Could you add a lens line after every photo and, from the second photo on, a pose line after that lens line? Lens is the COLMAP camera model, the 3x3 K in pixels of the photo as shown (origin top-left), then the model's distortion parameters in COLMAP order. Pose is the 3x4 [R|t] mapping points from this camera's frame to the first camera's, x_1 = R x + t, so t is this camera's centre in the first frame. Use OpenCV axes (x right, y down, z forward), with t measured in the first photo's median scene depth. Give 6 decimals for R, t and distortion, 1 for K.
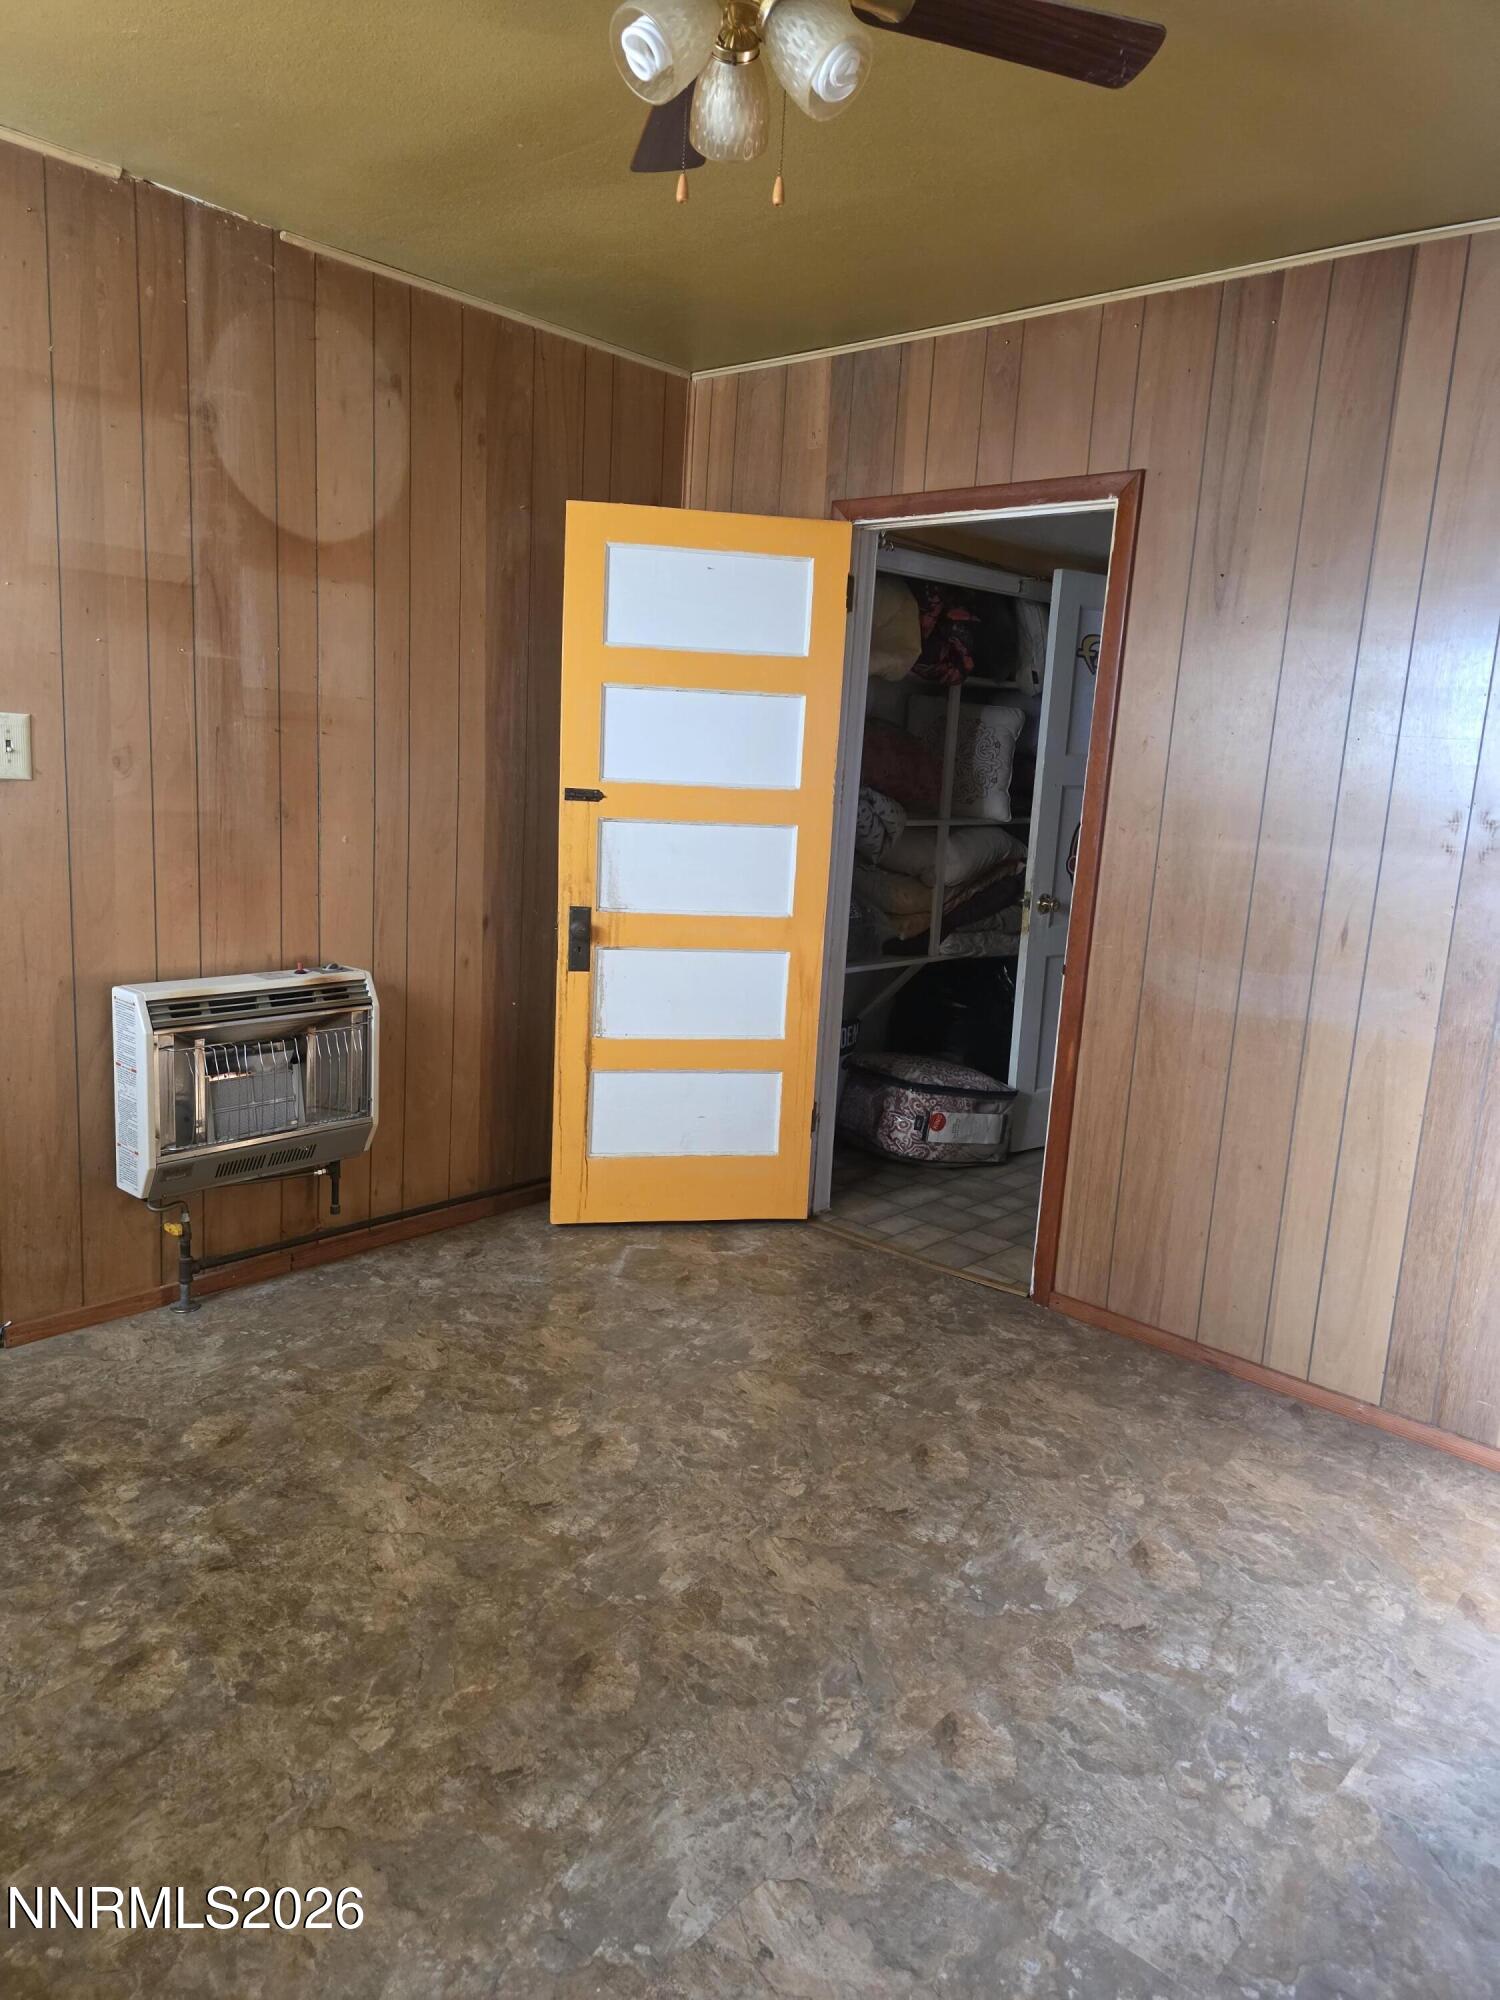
lens RADIAL K [[1348.2, 0, 743.5], [0, 1348.2, 1013.4], [0, 0, 1]] dist [0.095887, -0.094559]
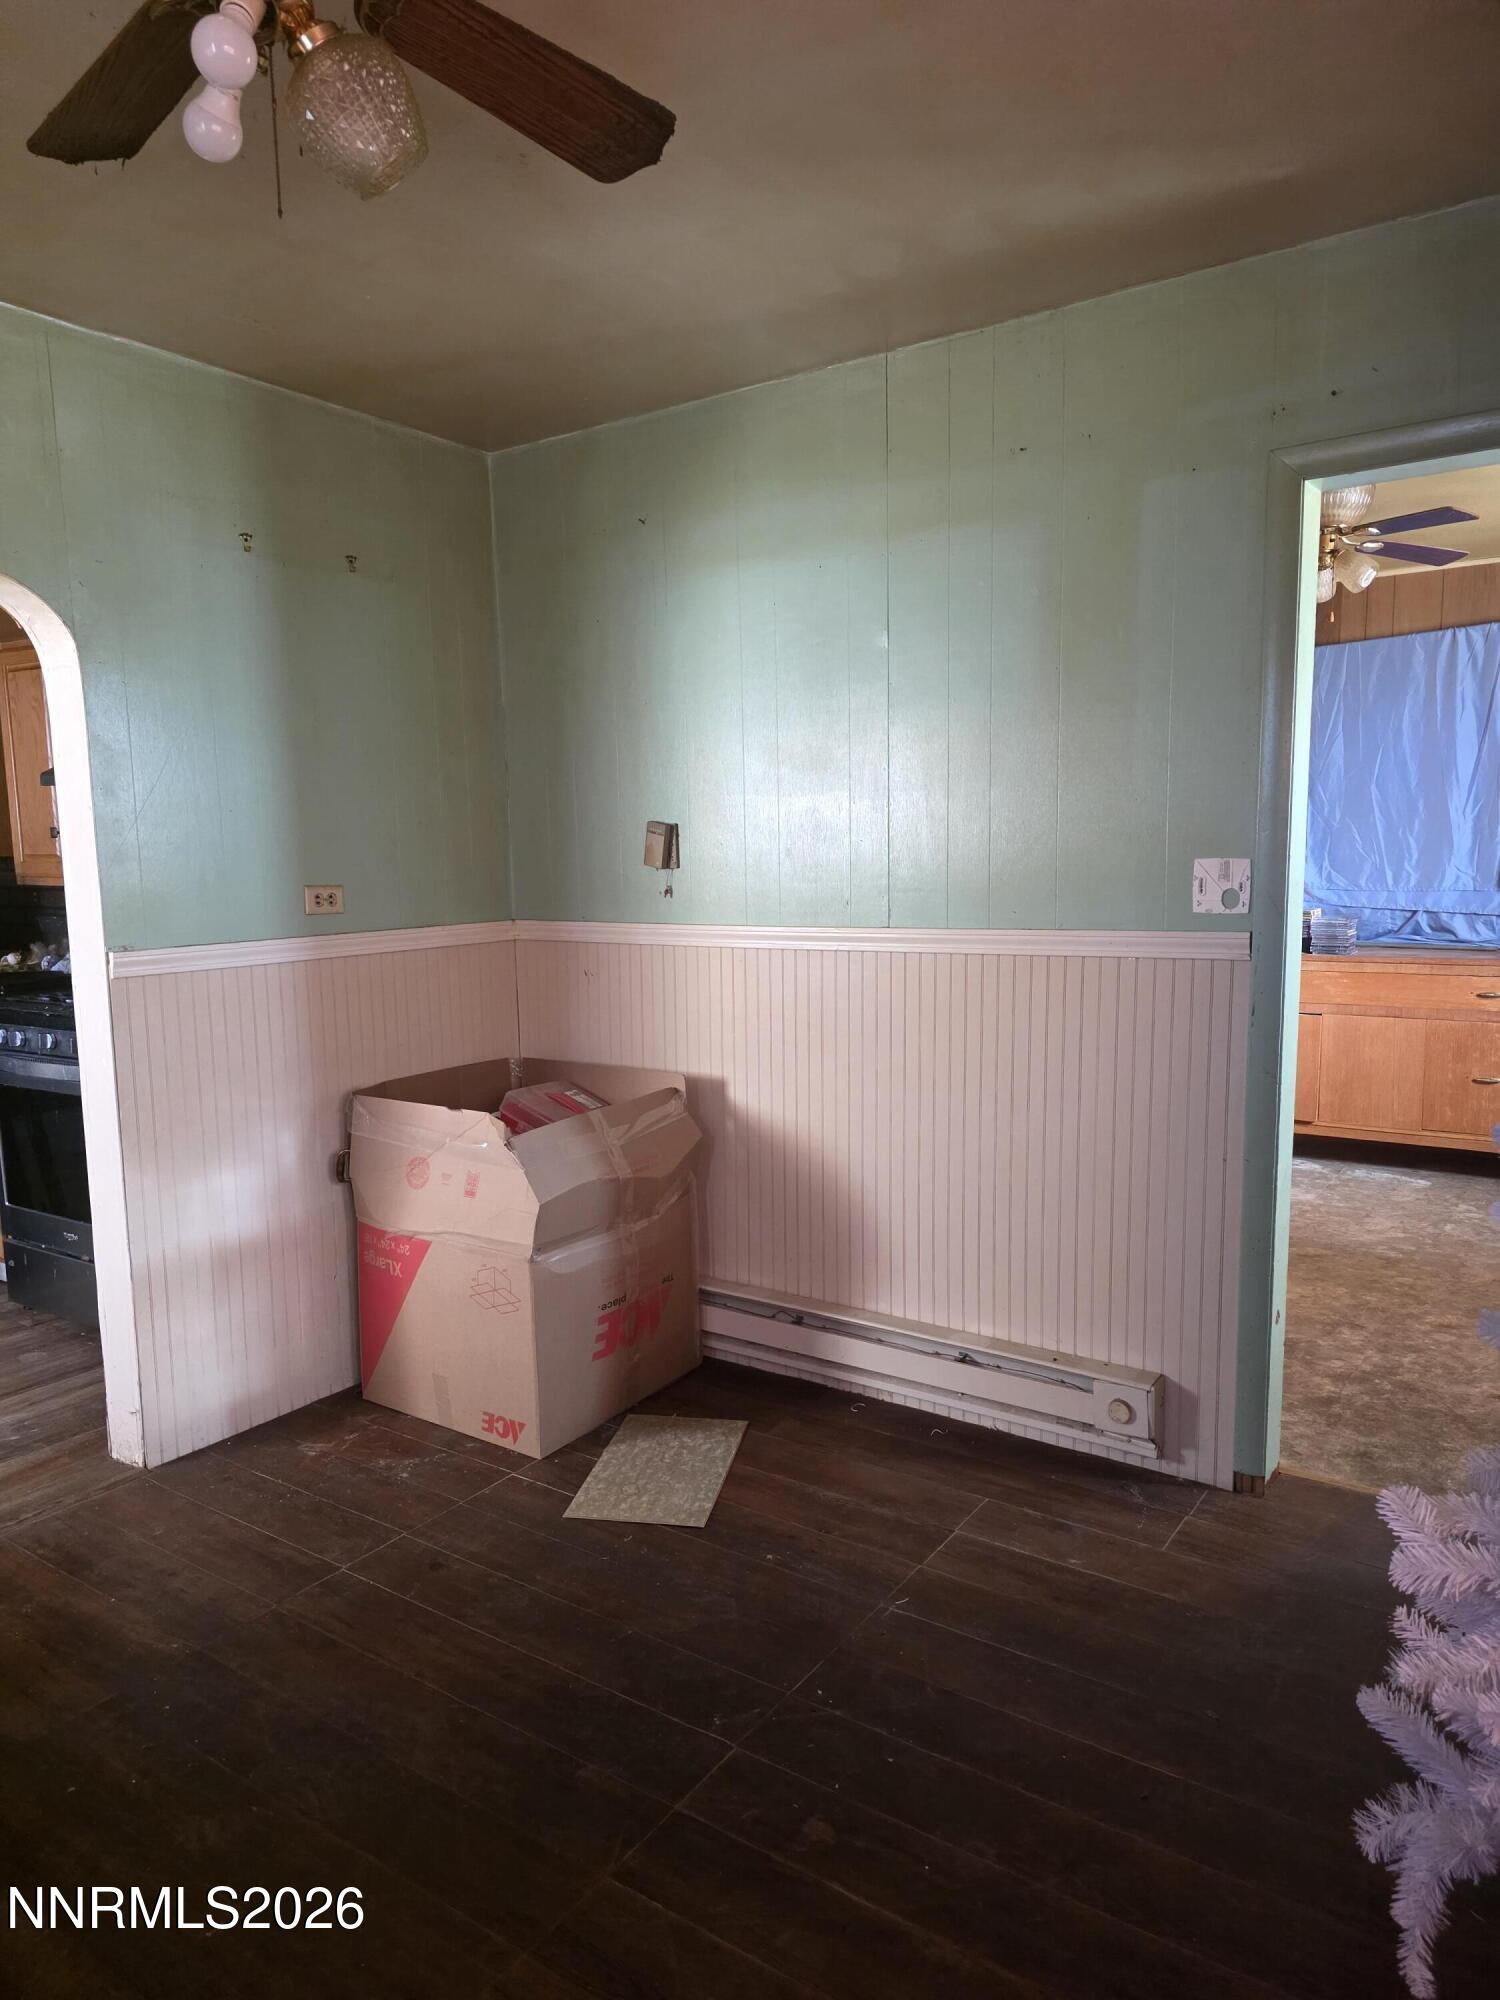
lens RADIAL K [[1348.2, 0, 743.5], [0, 1348.2, 1013.4], [0, 0, 1]] dist [0.095887, -0.094559]
pose [[-0.135473, -0.174692, 0.975259, -2.013676], [0.197396, 0.959841, 0.199350, -0.490960], [-0.970918, 0.219519, -0.095549, 1.961099]]
